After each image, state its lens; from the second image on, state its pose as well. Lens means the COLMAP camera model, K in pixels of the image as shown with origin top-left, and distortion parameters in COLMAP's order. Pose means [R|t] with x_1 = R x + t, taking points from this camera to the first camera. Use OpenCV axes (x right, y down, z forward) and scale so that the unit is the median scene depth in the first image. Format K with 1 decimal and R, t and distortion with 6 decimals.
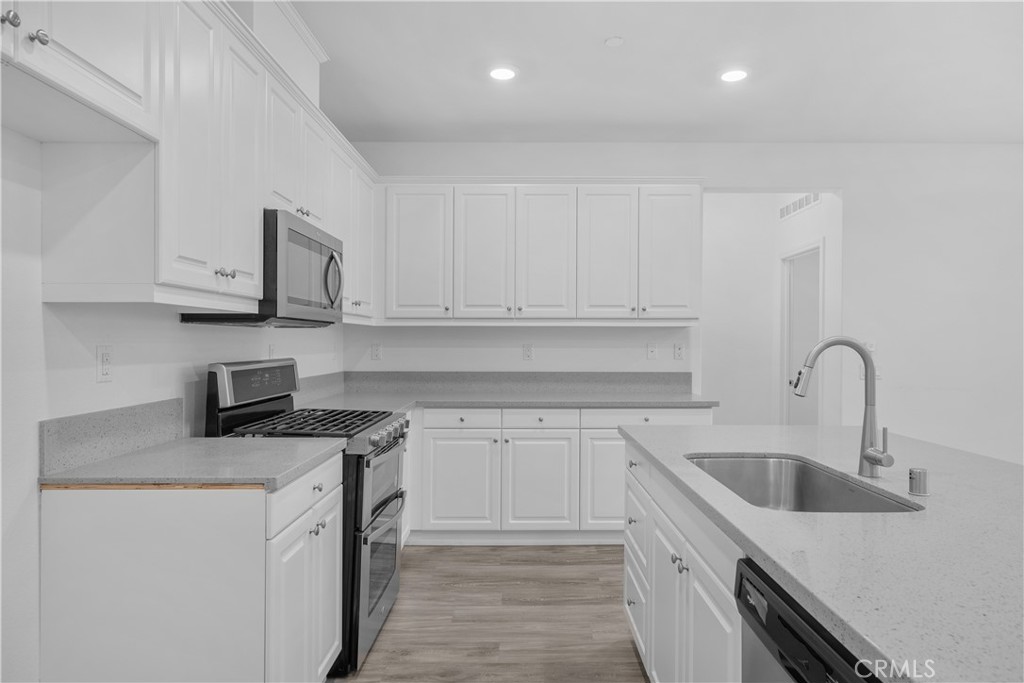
lens RADIAL K [[633.1, 0, 512.0], [0, 633.1, 341.5], [0, 0, 1]] dist [-0.002592, -0.000676]
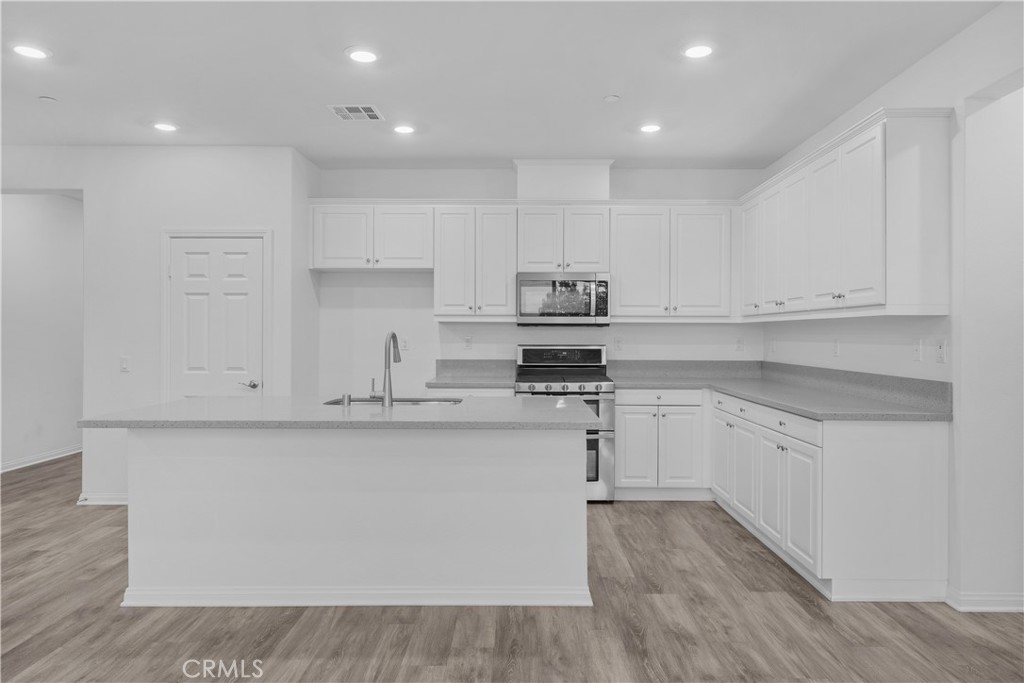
lens RADIAL K [[657.1, 0, 527.0], [0, 657.1, 331.5], [0, 0, 1]] dist [0.000470, -0.001532]
pose [[-0.003569, -0.007043, -0.999969, 1.243019], [-0.005981, 0.999957, -0.007021, 0.002109], [0.999976, 0.005956, -0.003611, 0.706956]]
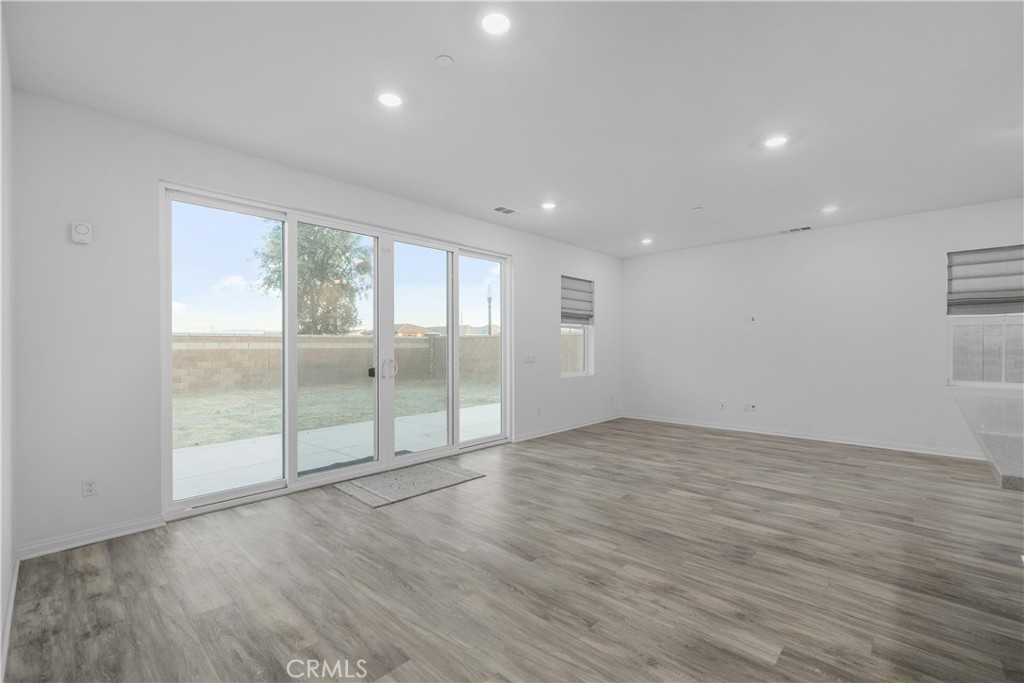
lens RADIAL K [[435.2, 0, 514.3], [0, 435.2, 346.8], [0, 0, 1]] dist [-0.001154, 0.000350]
pose [[-0.724715, -0.002212, 0.689045, 0.477081], [0.003816, 0.999967, 0.007223, 0.014686], [-0.689038, 0.007864, -0.724682, 1.241602]]
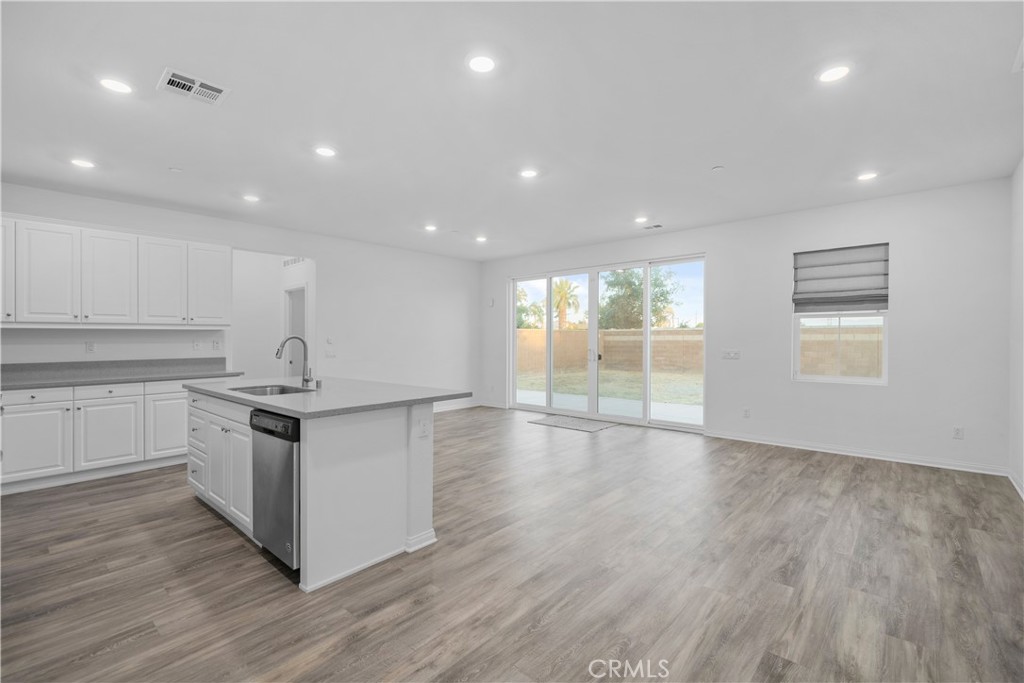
lens RADIAL K [[469.4, 0, 520.0], [0, 469.4, 336.2], [0, 0, 1]] dist [0.019378, -0.000135]
pose [[0.663939, -0.002911, 0.747781, -0.165917], [0.008446, 0.999958, -0.003607, 0.005453], [-0.747739, 0.008711, 0.663936, -0.508254]]
